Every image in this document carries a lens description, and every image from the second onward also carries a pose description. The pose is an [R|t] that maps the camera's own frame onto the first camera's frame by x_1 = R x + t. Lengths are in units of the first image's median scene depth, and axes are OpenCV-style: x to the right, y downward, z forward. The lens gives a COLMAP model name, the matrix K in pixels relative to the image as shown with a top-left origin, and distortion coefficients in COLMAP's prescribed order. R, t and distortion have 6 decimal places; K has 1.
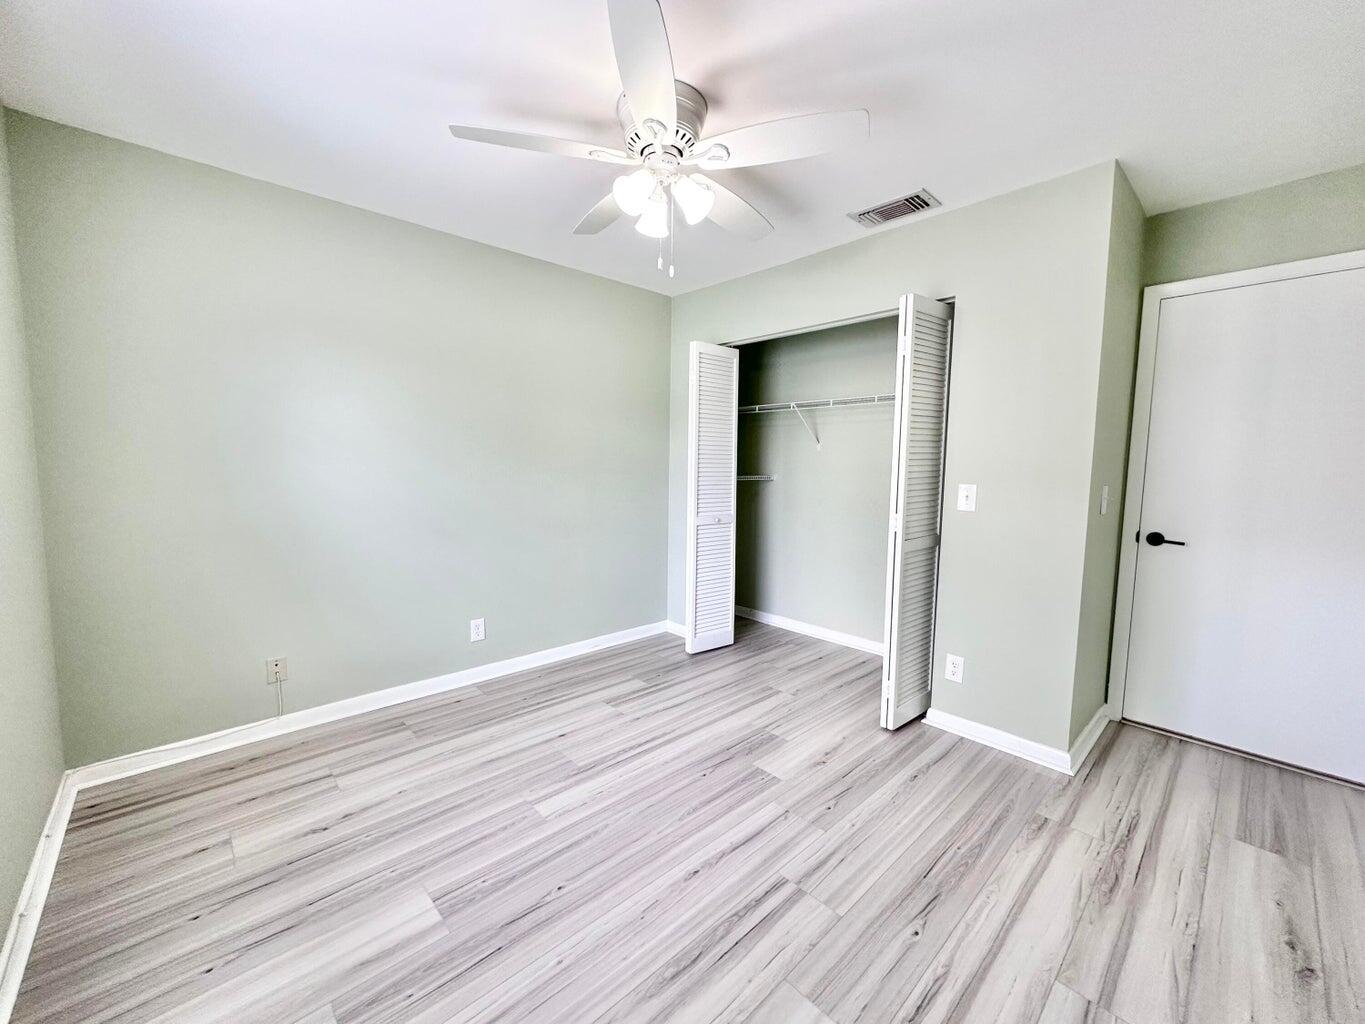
lens RADIAL K [[543.1, 0, 680.9], [0, 543.1, 511.6], [0, 0, 1]] dist [-0.000457, 0.000037]
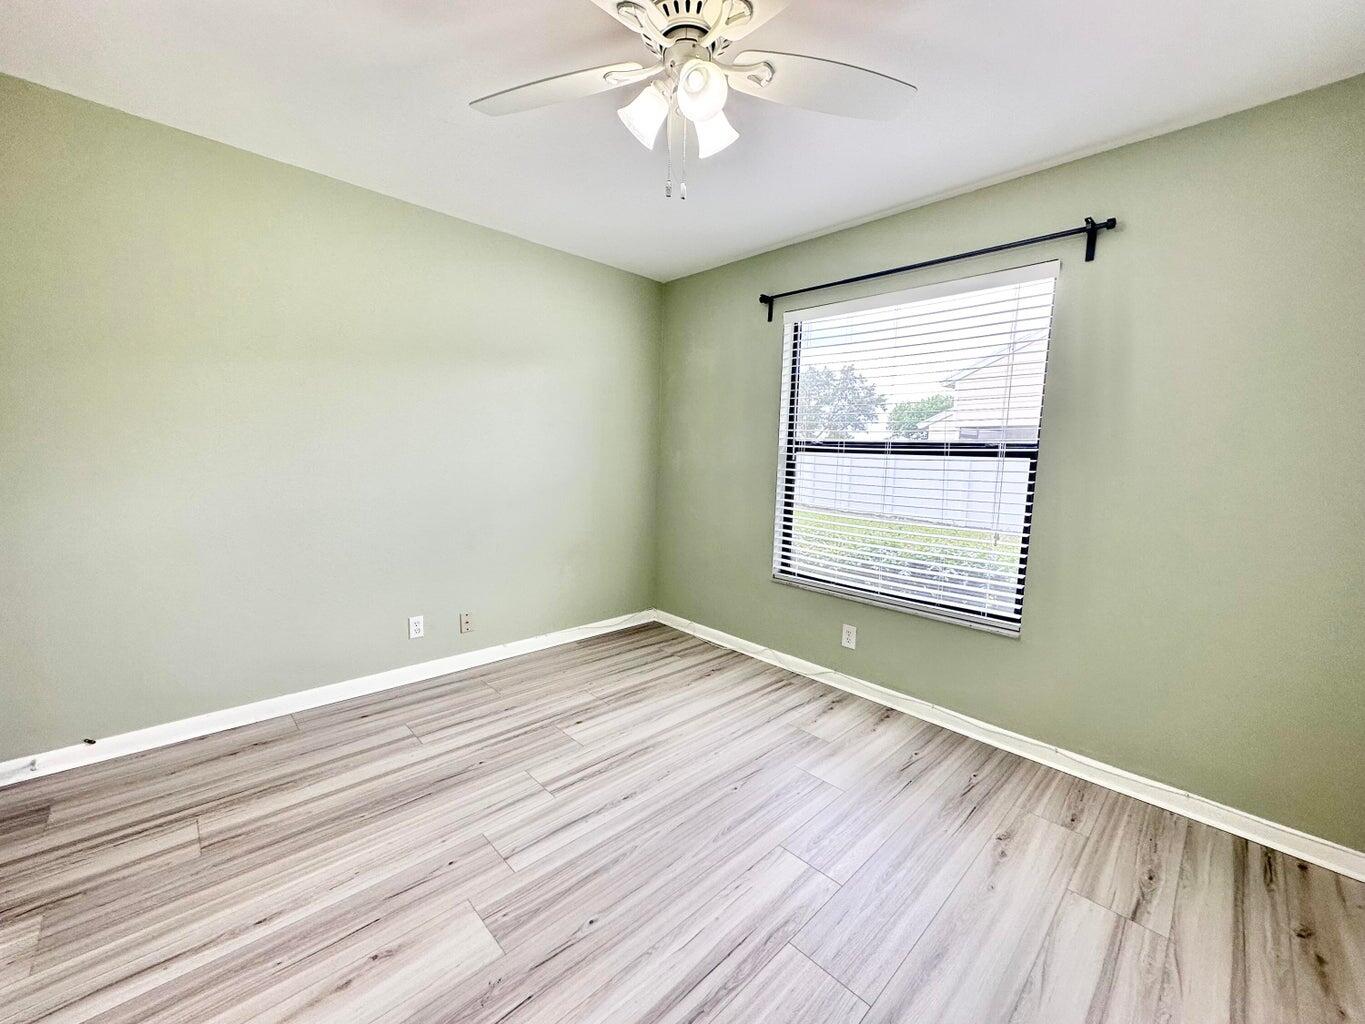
lens RADIAL K [[543.1, 0, 680.9], [0, 543.1, 511.6], [0, 0, 1]] dist [-0.000457, 0.000037]
pose [[-0.998908, -0.040187, -0.023830, -0.026231], [-0.044158, 0.978694, 0.200522, -0.127816], [0.015264, 0.201355, -0.979399, 1.440607]]
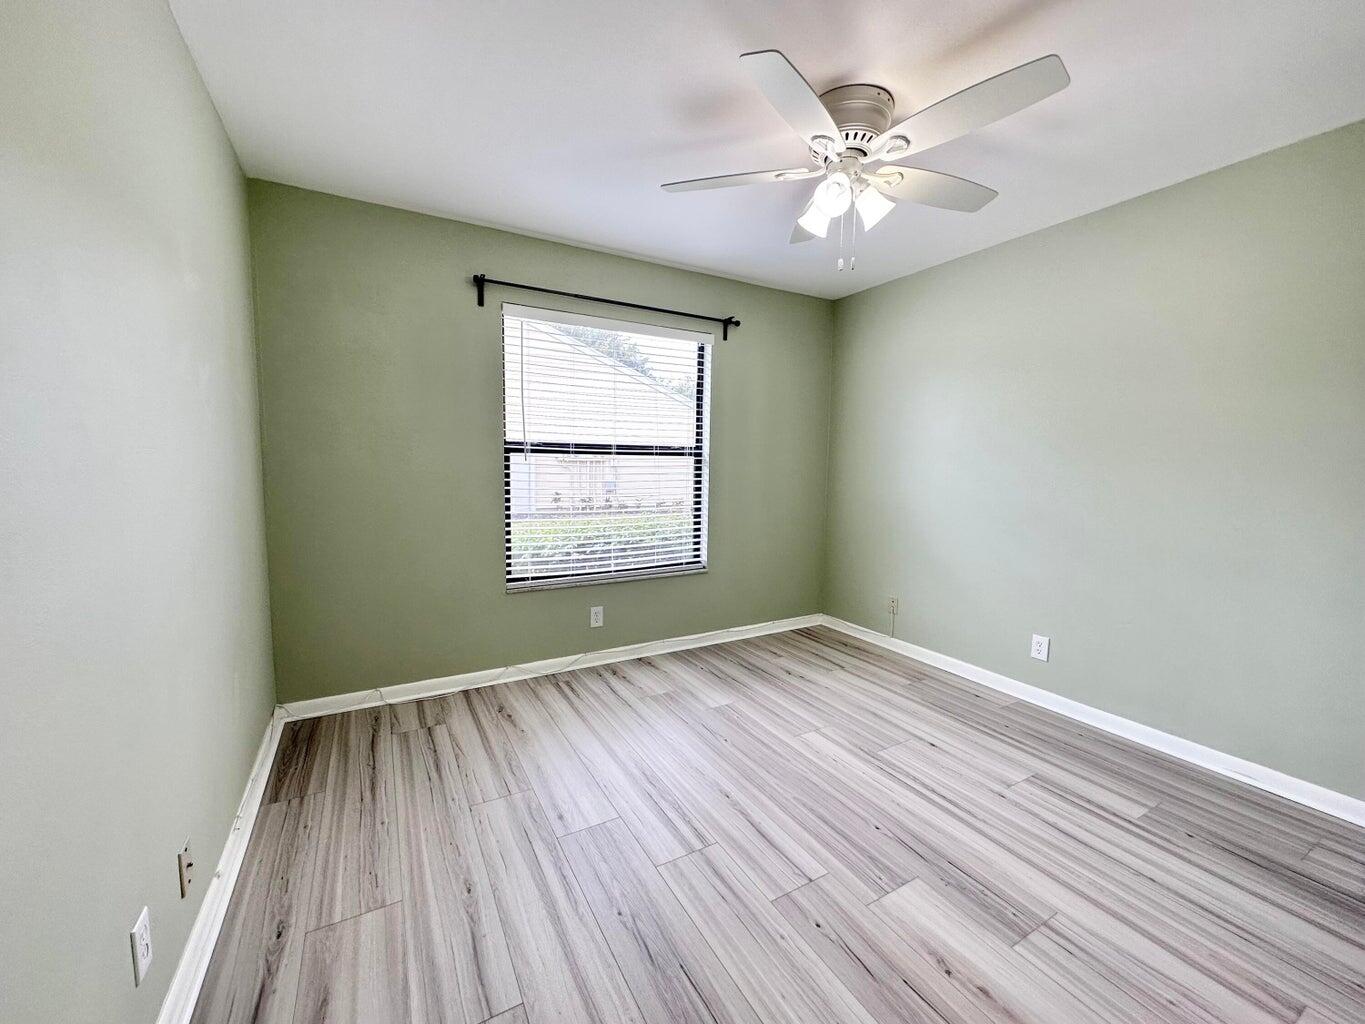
lens RADIAL K [[543.1, 0, 680.9], [0, 543.1, 511.6], [0, 0, 1]] dist [-0.000457, 0.000037]
pose [[-0.231904, 0.074146, -0.969909, 0.831994], [-0.105073, 0.989347, 0.100754, -0.048023], [0.967047, 0.125276, -0.221643, 0.774915]]
